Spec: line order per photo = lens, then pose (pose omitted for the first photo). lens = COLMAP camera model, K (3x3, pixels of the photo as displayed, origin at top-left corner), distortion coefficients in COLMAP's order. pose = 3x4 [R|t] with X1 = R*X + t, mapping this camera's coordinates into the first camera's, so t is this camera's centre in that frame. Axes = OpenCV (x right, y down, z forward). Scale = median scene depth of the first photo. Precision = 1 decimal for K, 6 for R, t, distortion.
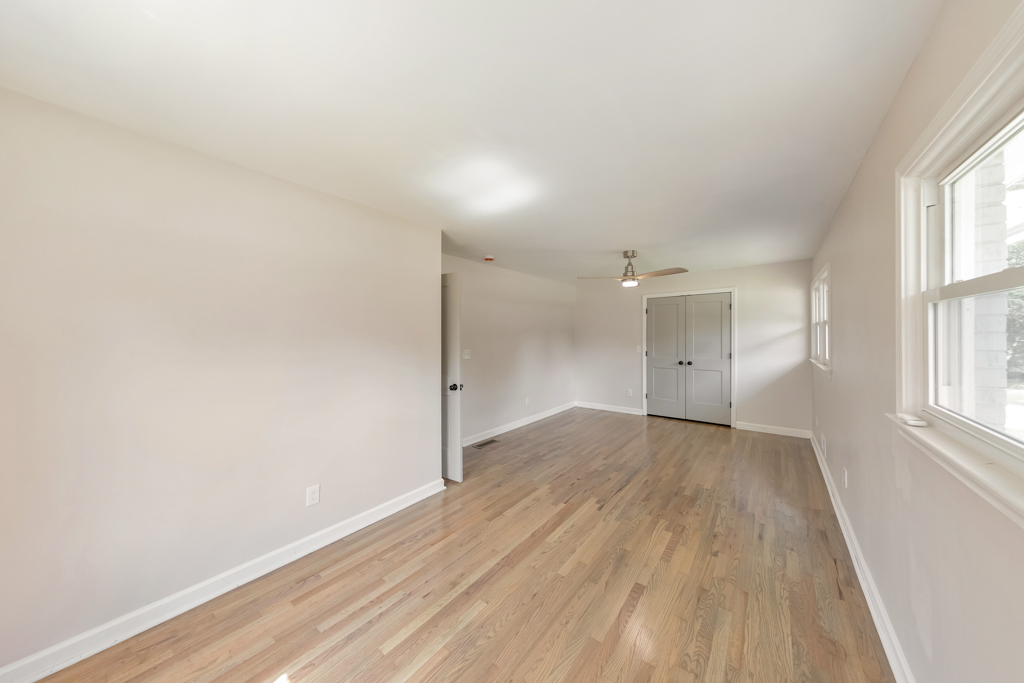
lens RADIAL K [[326.8, 0, 510.5], [0, 326.8, 334.3], [0, 0, 1]] dist [0.008566, -0.000044]
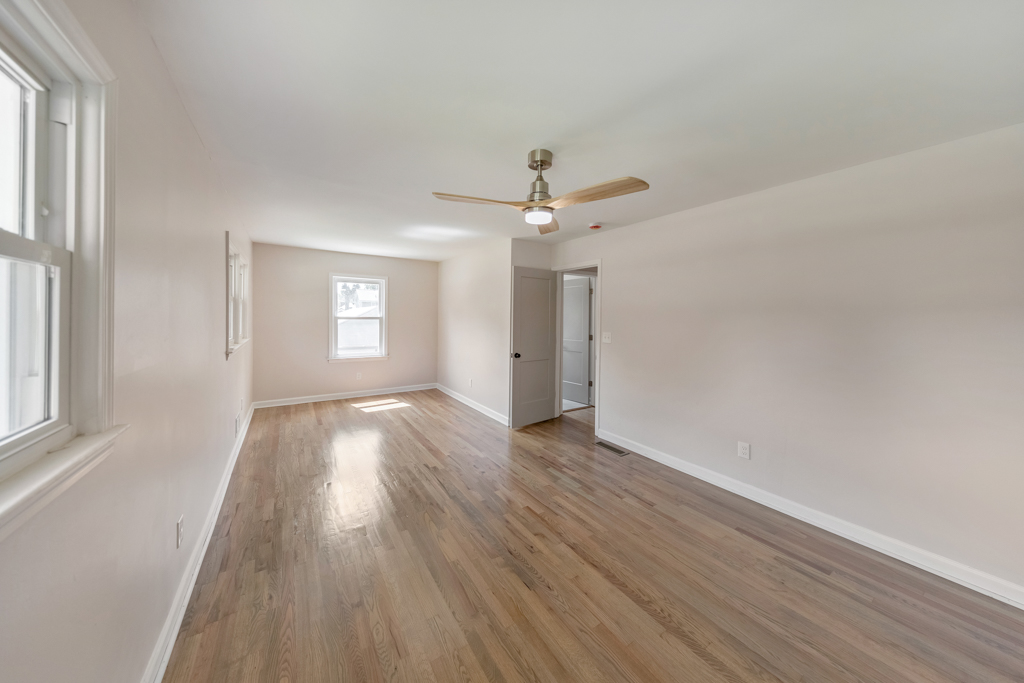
lens RADIAL K [[334.9, 0, 509.8], [0, 334.9, 319.4], [0, 0, 1]] dist [0.008428, -0.000046]
pose [[-0.306183, 0.013741, -0.951873, 0.997332], [-0.008861, 0.999811, 0.017283, -0.003152], [0.951931, 0.013726, -0.306004, 1.255829]]
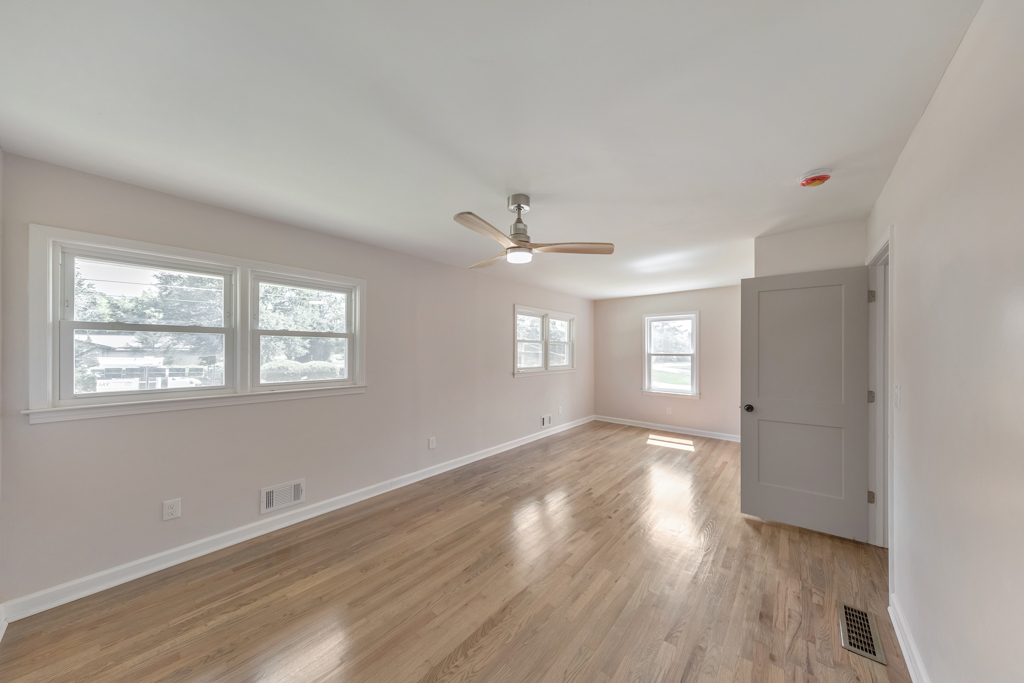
lens RADIAL K [[333.5, 0, 515.1], [0, 333.5, 348.9], [0, 0, 1]] dist [0.007857, -0.000044]
pose [[-0.999468, 0.004042, 0.032362, 0.396031], [0.003859, 0.999976, -0.005734, 0.003096], [-0.032384, -0.005606, -0.999460, 1.754290]]
